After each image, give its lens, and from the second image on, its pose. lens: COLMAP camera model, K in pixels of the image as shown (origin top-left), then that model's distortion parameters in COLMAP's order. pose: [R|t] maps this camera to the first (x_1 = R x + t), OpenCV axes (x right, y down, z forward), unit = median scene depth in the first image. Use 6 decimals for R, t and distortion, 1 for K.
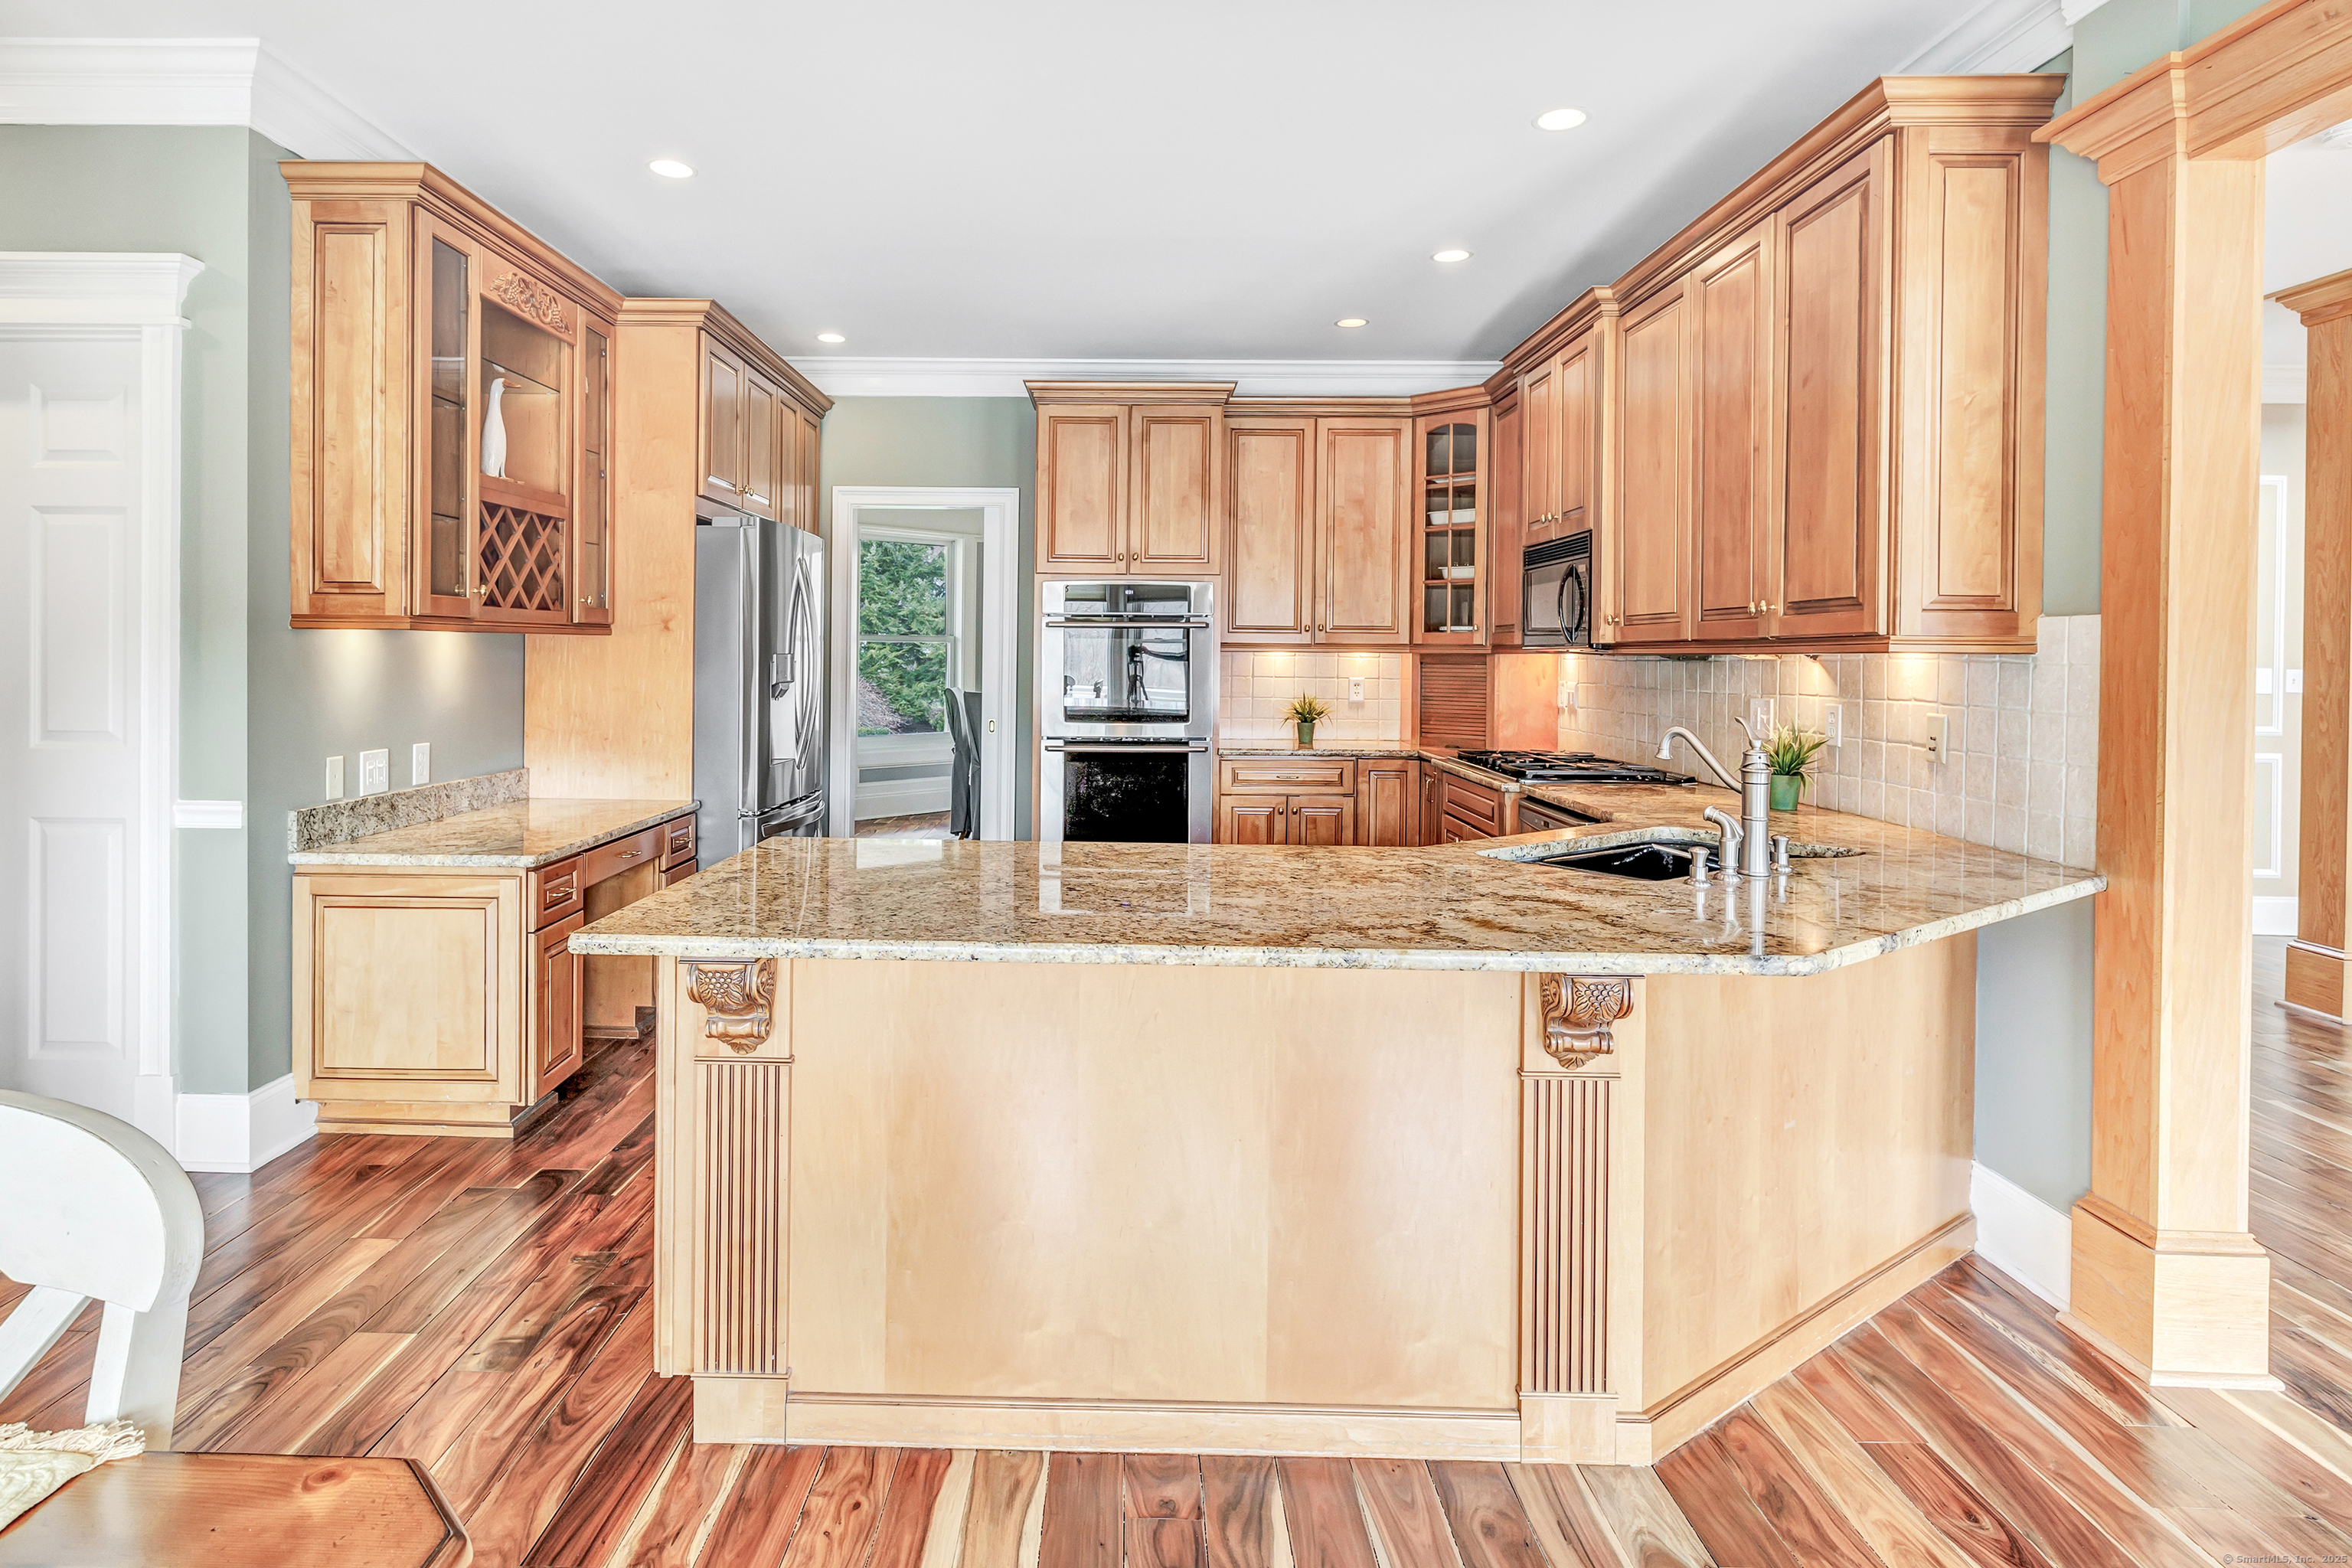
lens RADIAL K [[1316.8, 0, 1109.3], [0, 1316.8, 664.9], [0, 0, 1]] dist [0.001479, -0.000280]
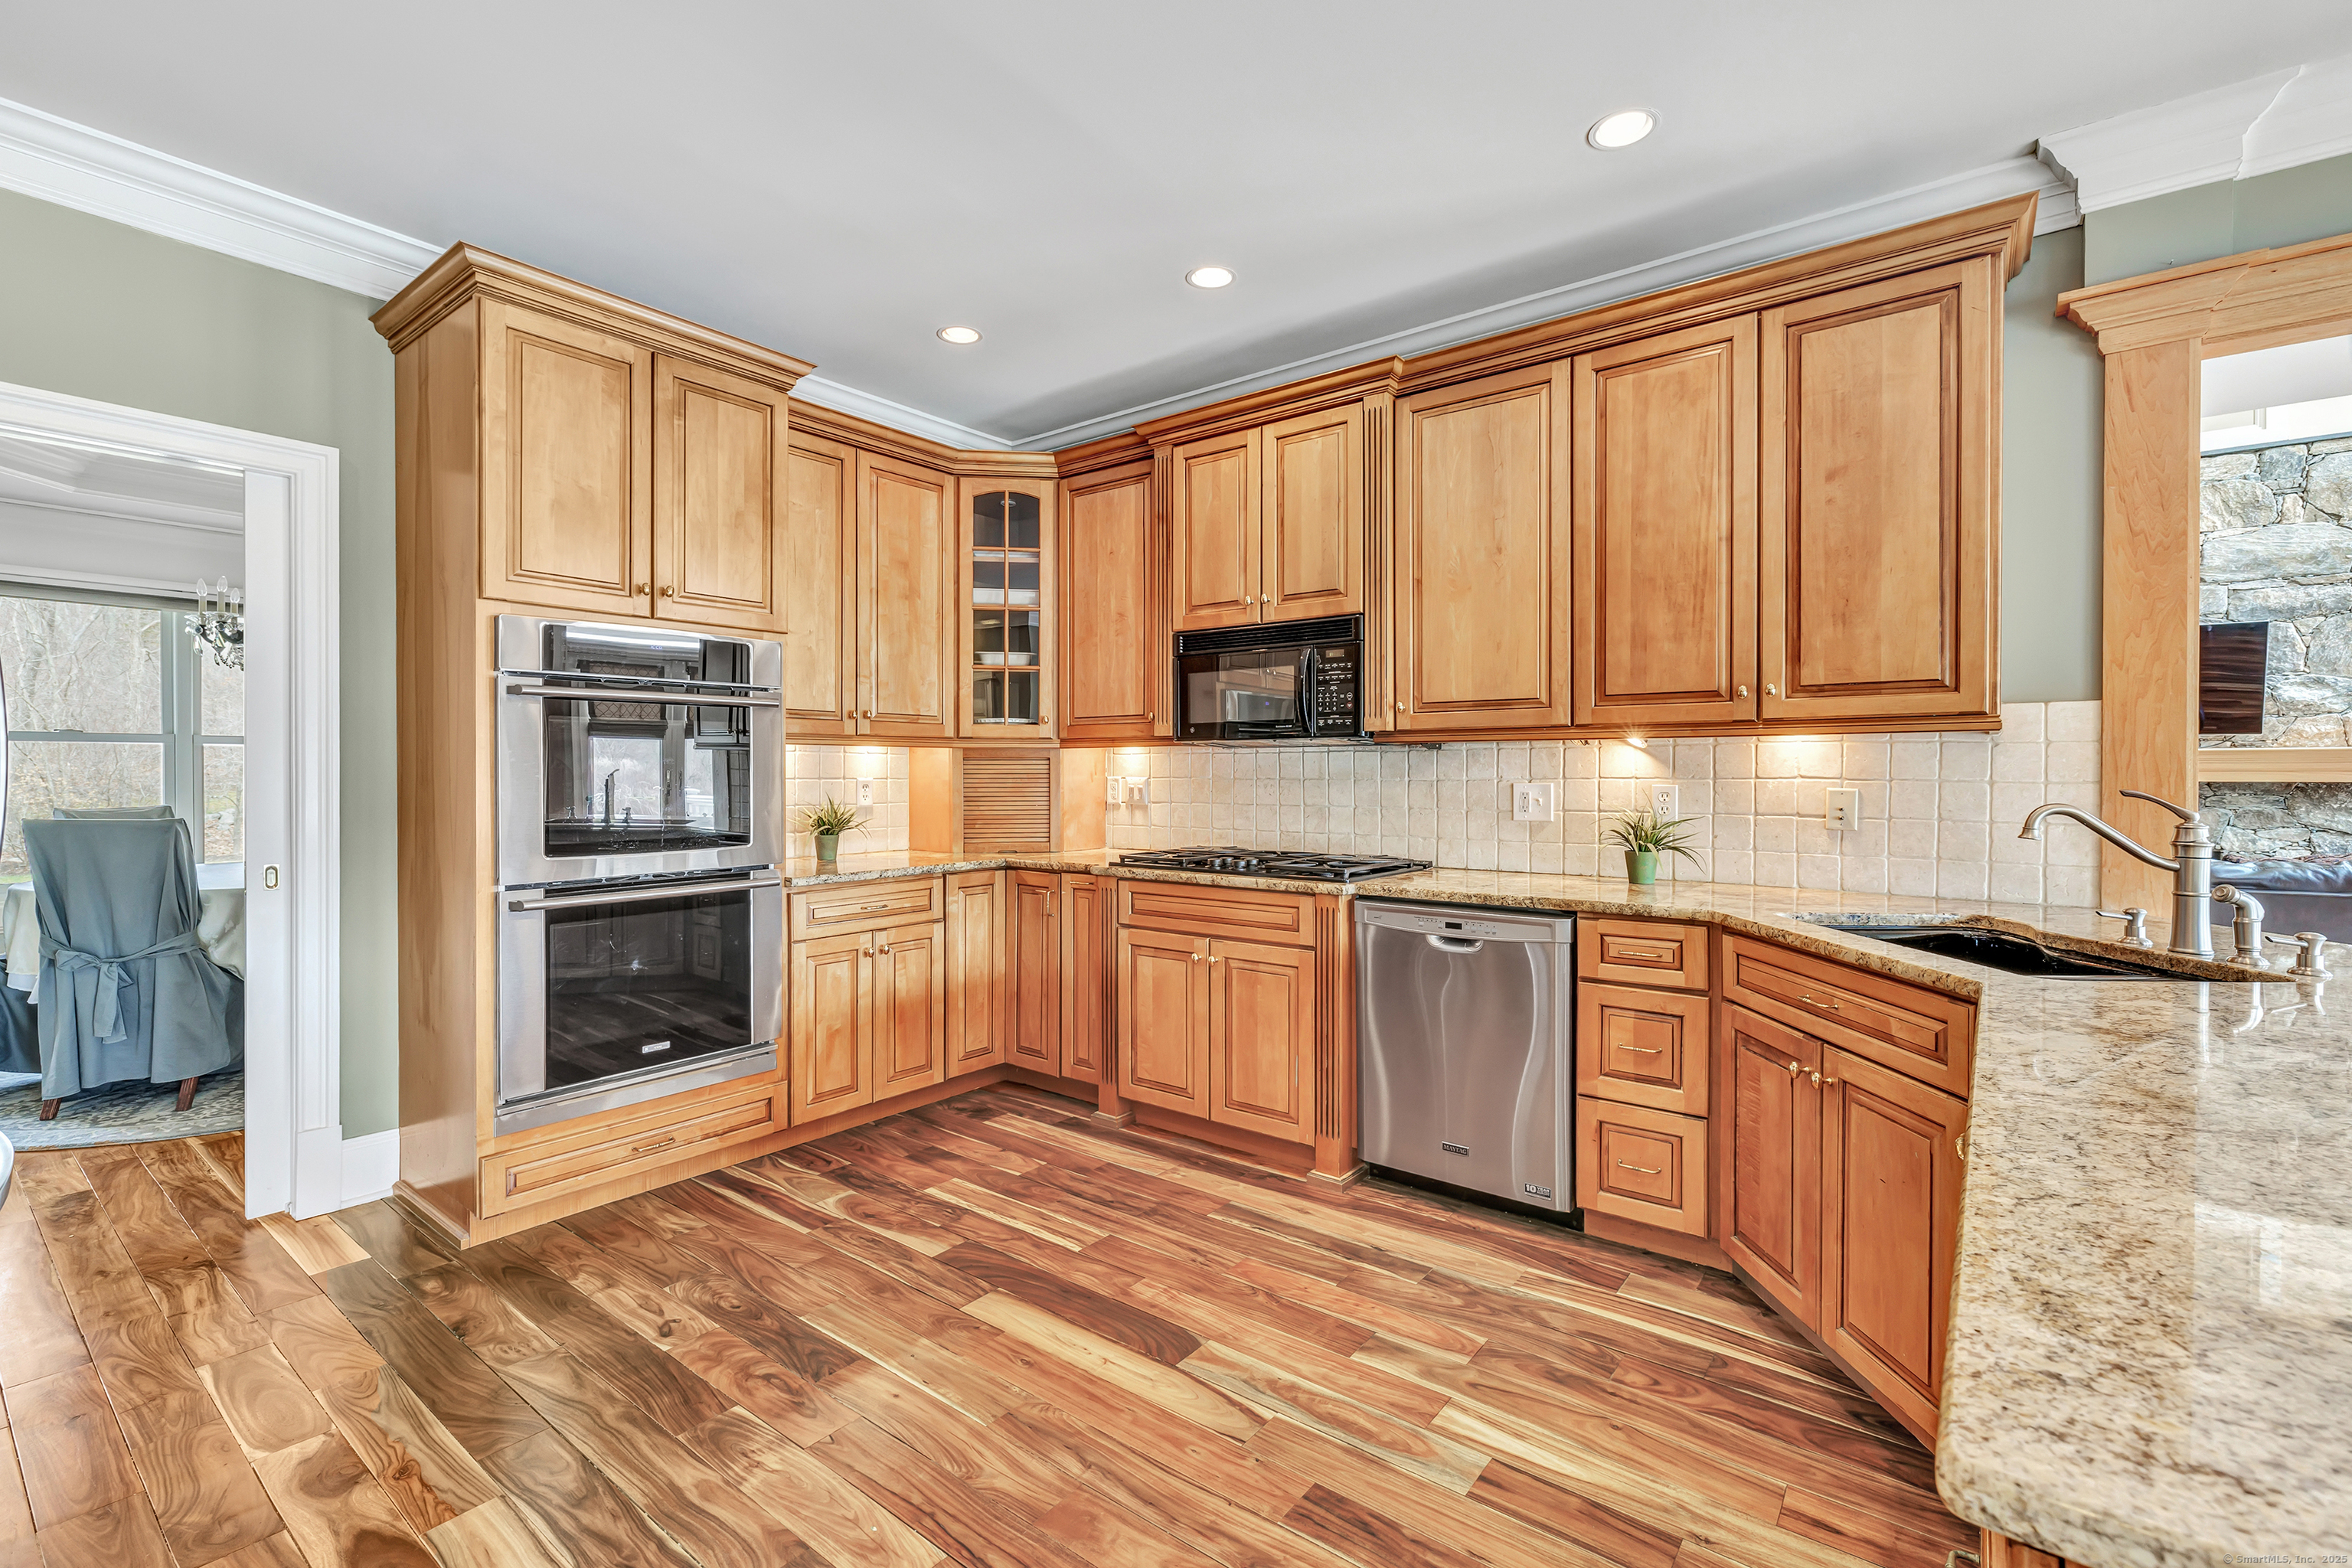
lens RADIAL K [[1018.9, 0, 1189.5], [0, 1018.9, 773.8], [0, 0, 1]] dist [0.002231, -0.000140]
pose [[0.588547, -0.012285, 0.808369, -0.294937], [0.012699, 0.999902, 0.005949, 0.008289], [-0.808363, 0.006764, 0.588645, 0.639324]]
